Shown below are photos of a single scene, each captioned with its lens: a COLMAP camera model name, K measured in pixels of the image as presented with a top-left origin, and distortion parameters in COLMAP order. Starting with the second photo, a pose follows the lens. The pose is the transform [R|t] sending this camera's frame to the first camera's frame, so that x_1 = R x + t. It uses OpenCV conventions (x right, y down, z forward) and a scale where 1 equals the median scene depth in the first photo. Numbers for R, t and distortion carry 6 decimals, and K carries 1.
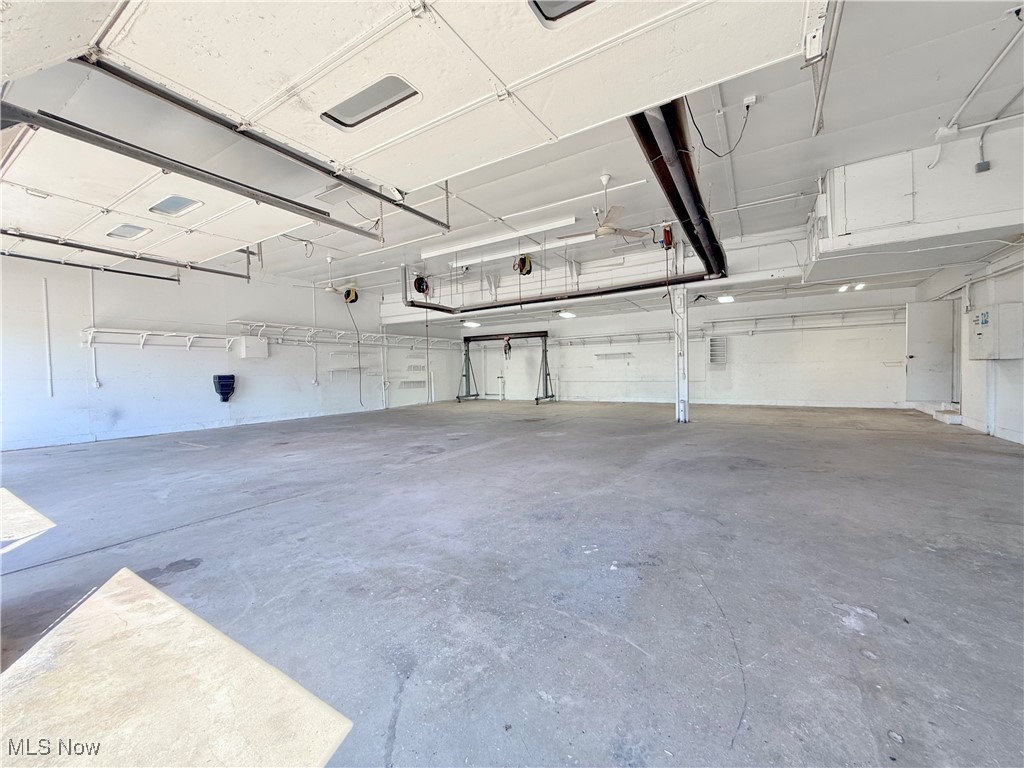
lens RADIAL K [[410.5, 0, 513.0], [0, 410.5, 382.9], [0, 0, 1]] dist [-0.000239, 0.000037]
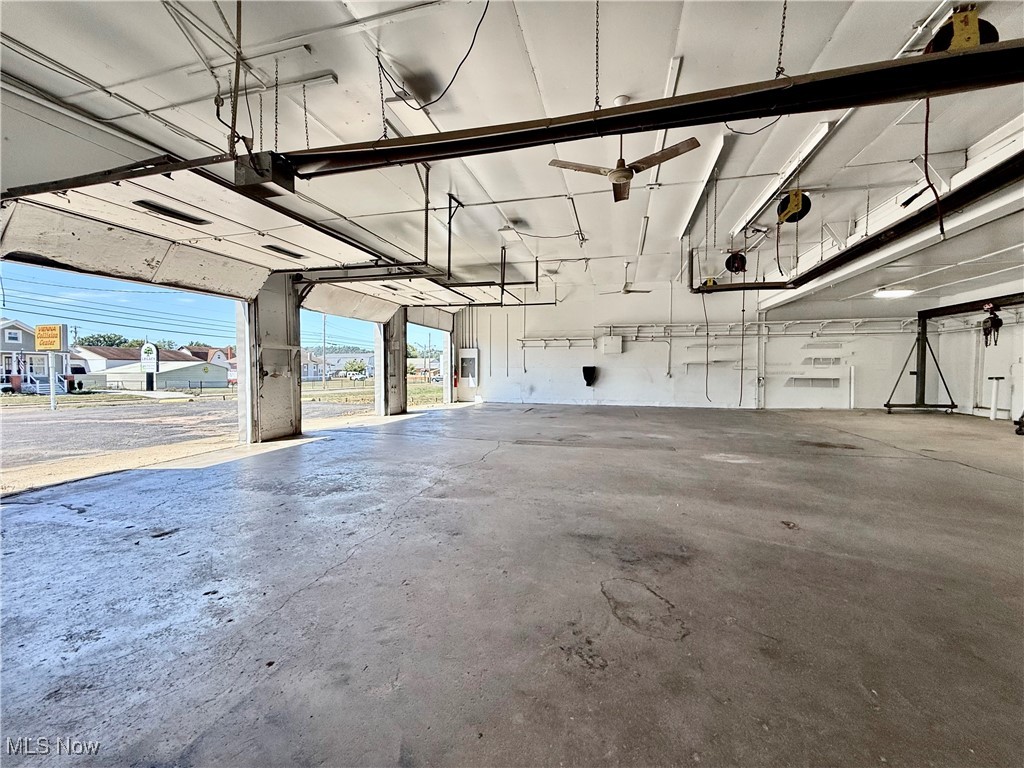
lens RADIAL K [[410.5, 0, 513.0], [0, 410.5, 382.9], [0, 0, 1]] dist [-0.000239, 0.000037]
pose [[0.287355, 0.057274, -0.956110, 0.360184], [-0.030301, 0.998255, 0.050692, -0.018321], [0.957345, 0.014405, 0.288589, 0.258673]]
